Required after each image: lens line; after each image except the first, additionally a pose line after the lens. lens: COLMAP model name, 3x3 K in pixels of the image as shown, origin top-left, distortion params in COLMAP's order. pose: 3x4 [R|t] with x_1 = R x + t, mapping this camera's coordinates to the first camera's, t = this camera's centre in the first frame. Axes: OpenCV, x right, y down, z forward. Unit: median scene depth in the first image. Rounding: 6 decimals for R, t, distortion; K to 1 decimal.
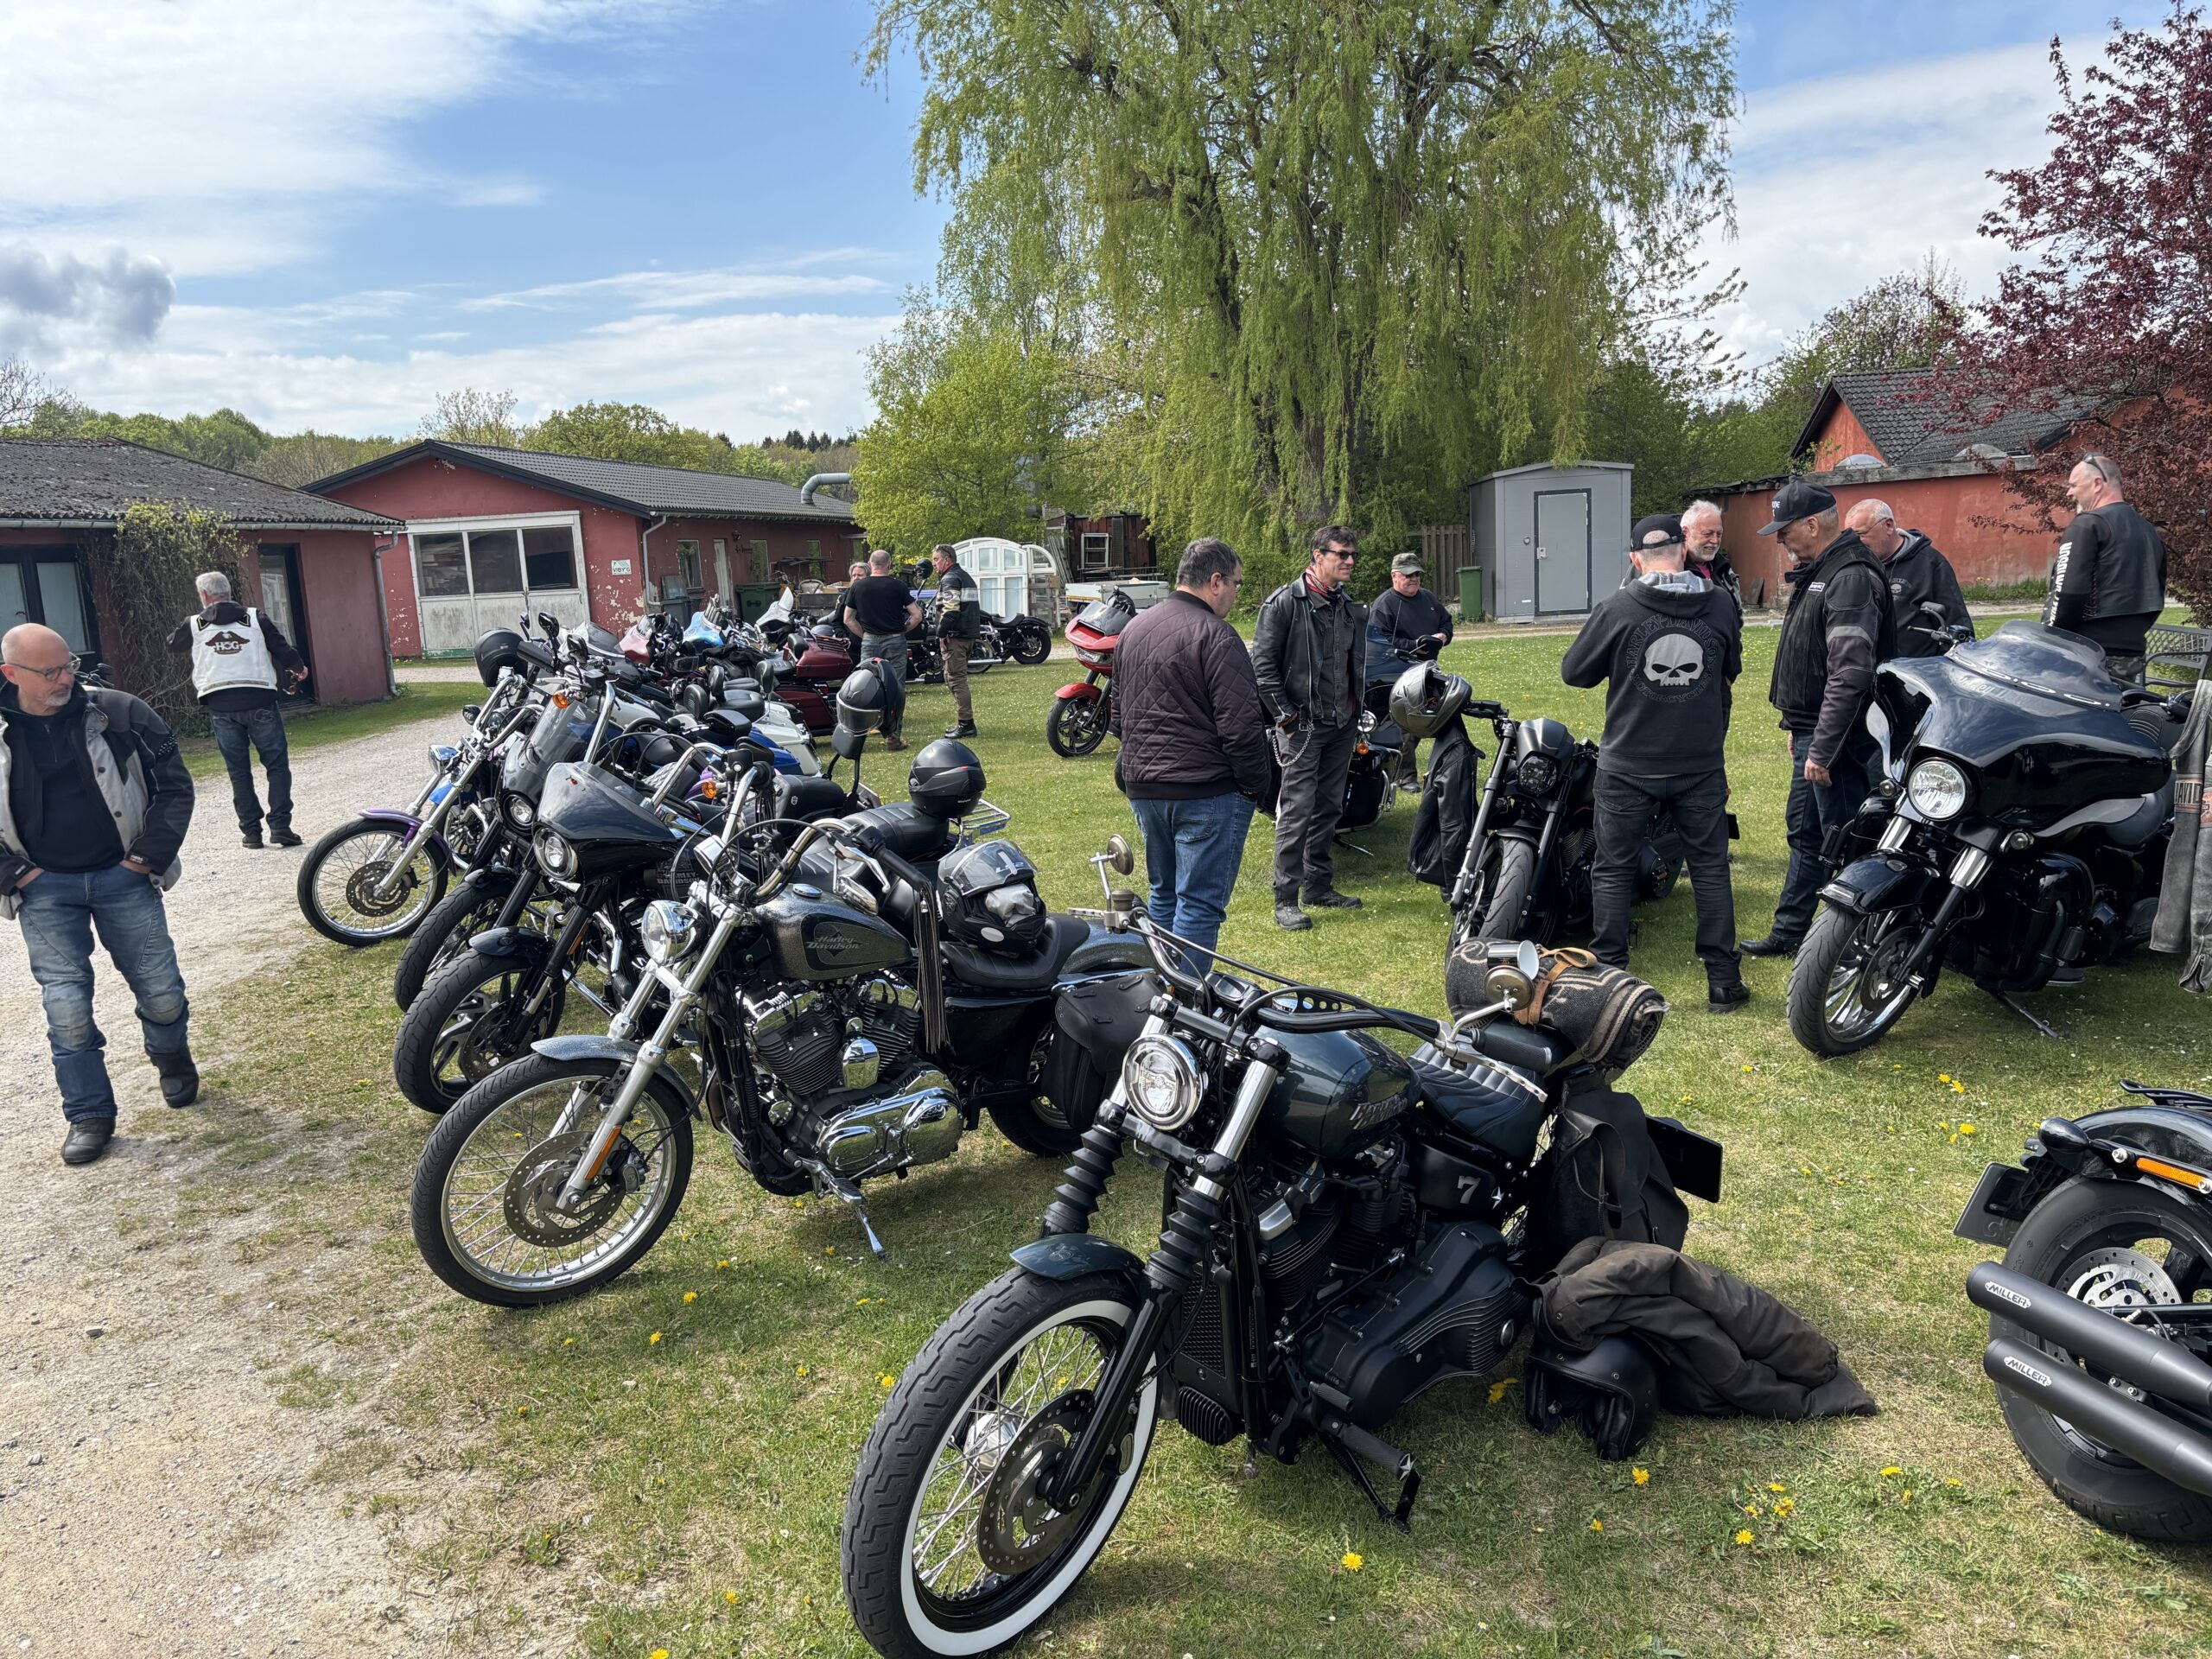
lens RADIAL K [[1668.7, 0, 1110.2], [0, 1668.7, 830.3], [0, 0, 1]] dist [0.011176, 0.016571]
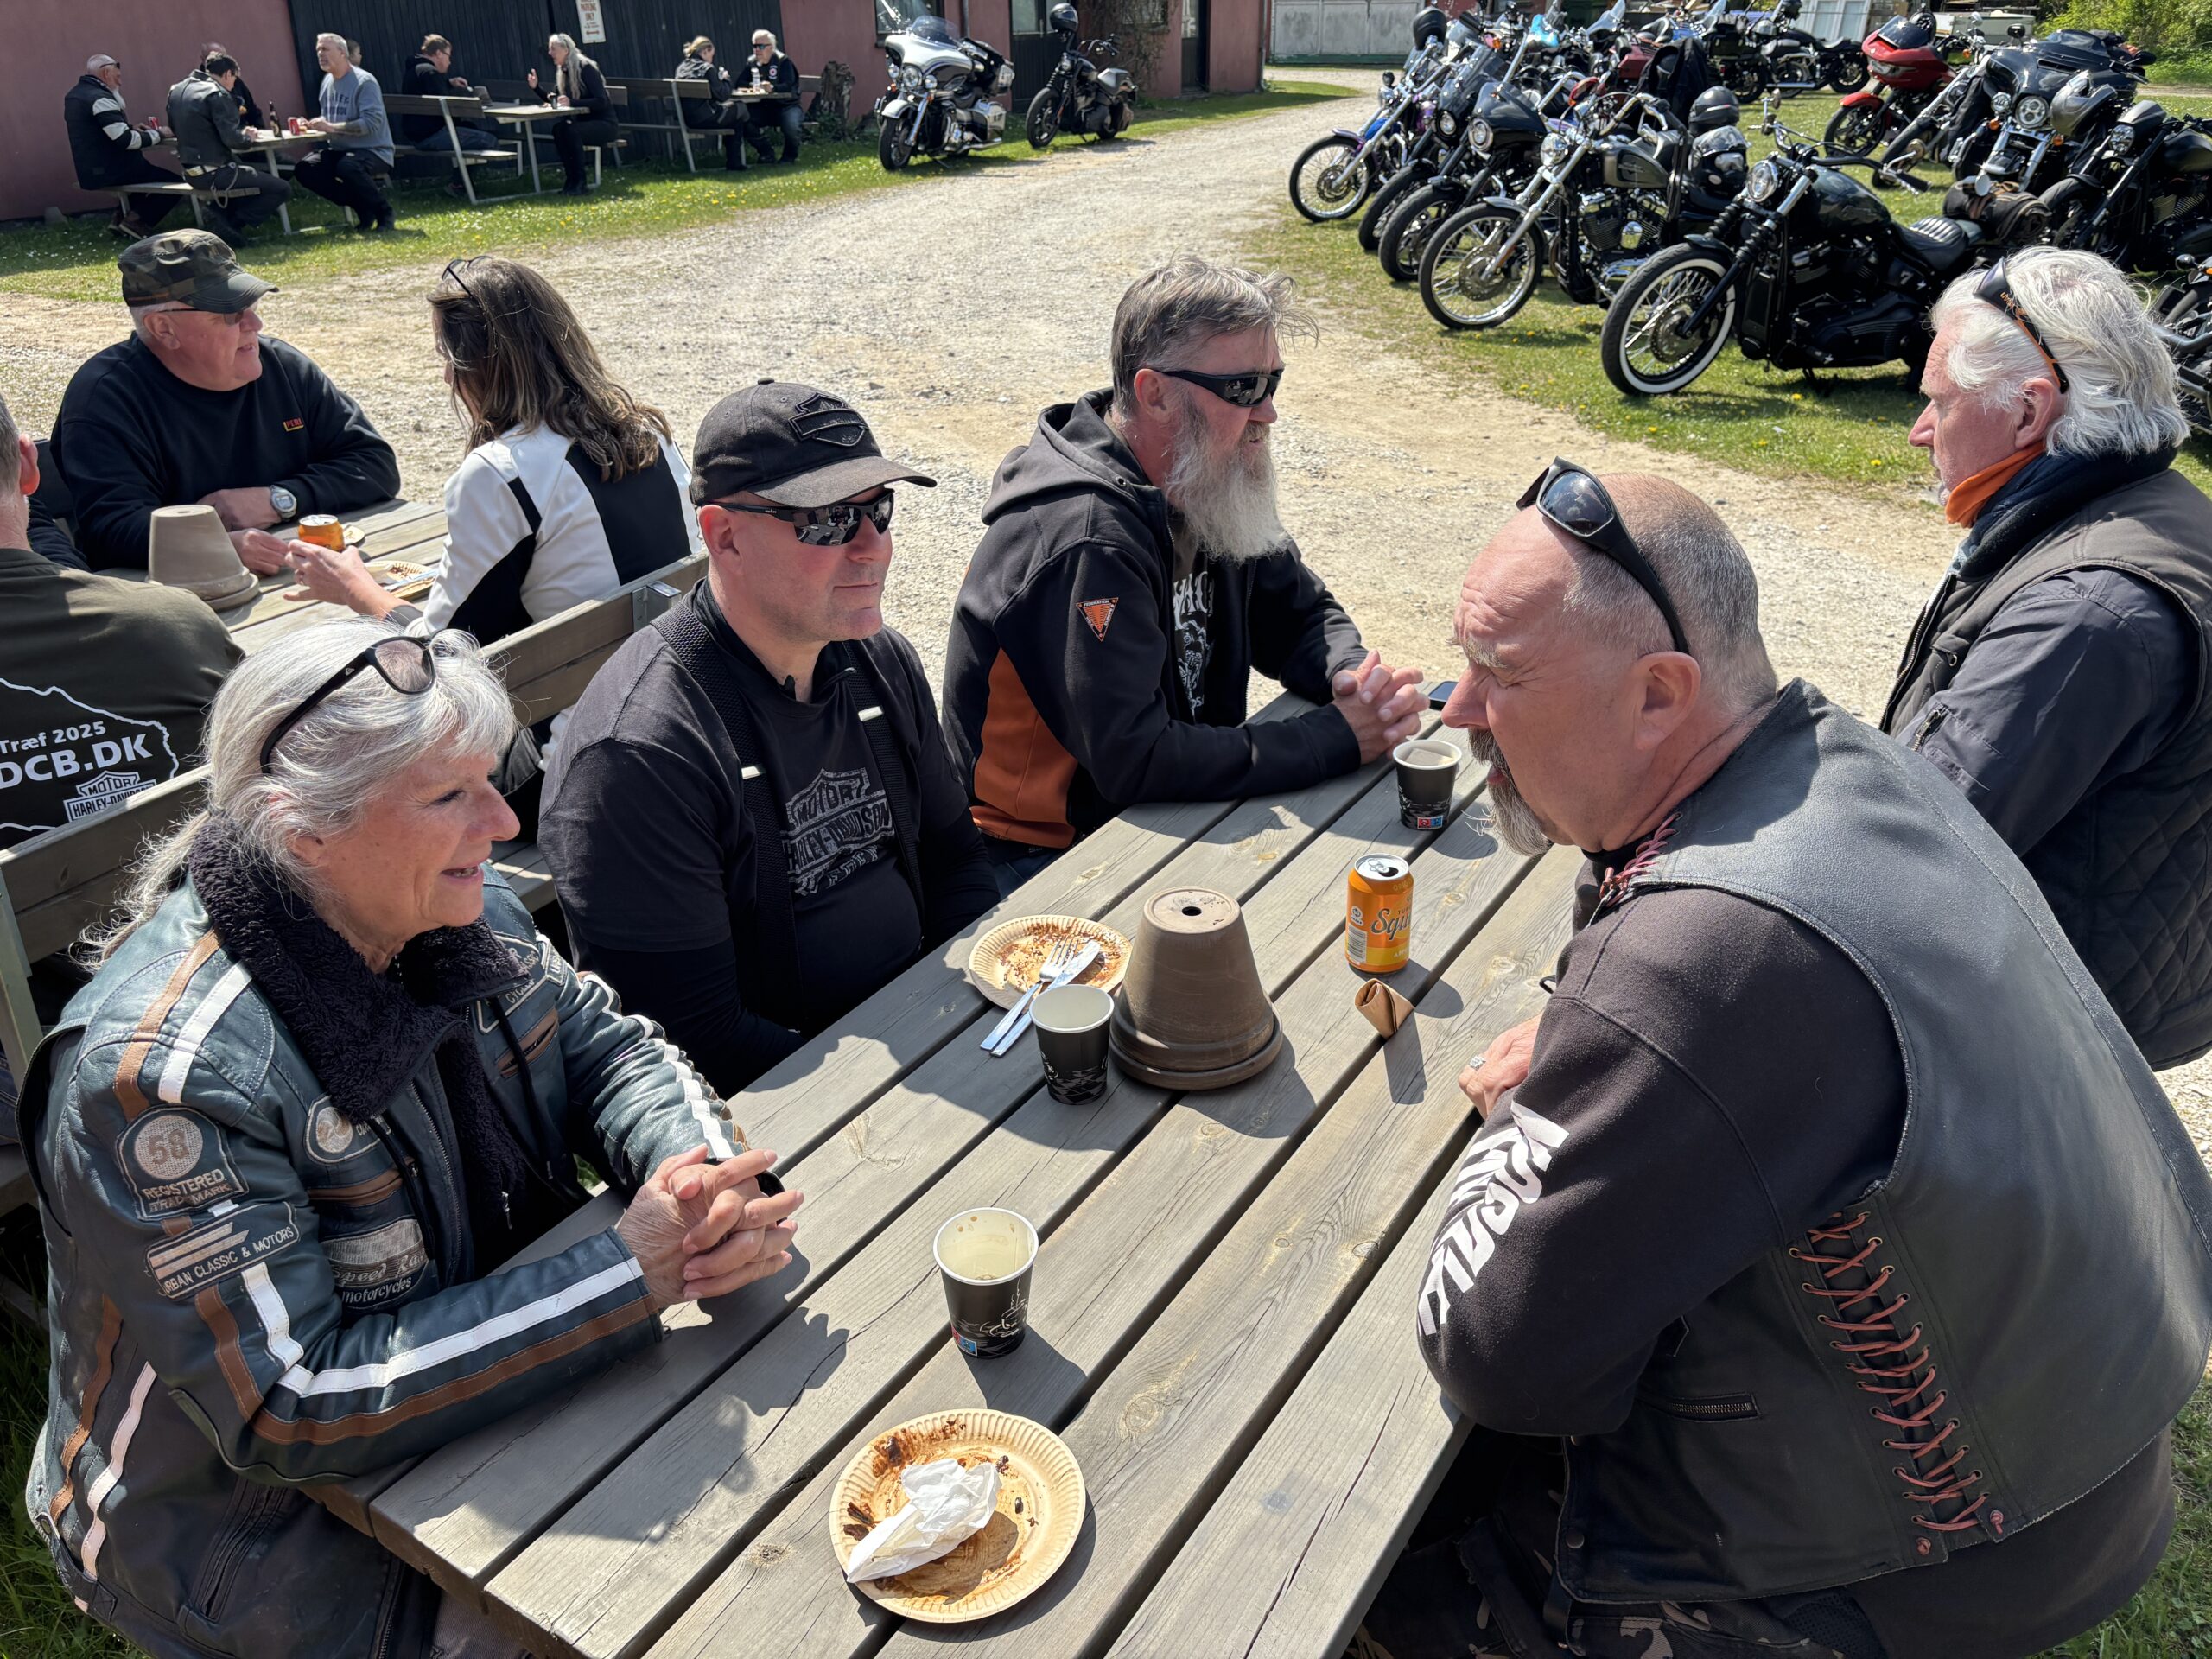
lens RADIAL K [[1668.7, 0, 1108.6], [0, 1668.7, 837.7], [0, 0, 1]] dist [0.011176, 0.016571]
pose [[0.900223, 0.226468, -0.371902, 0.194254], [-0.100607, 0.939174, 0.328377, 0.217701], [0.423647, -0.258196, 0.868250, -1.188802]]
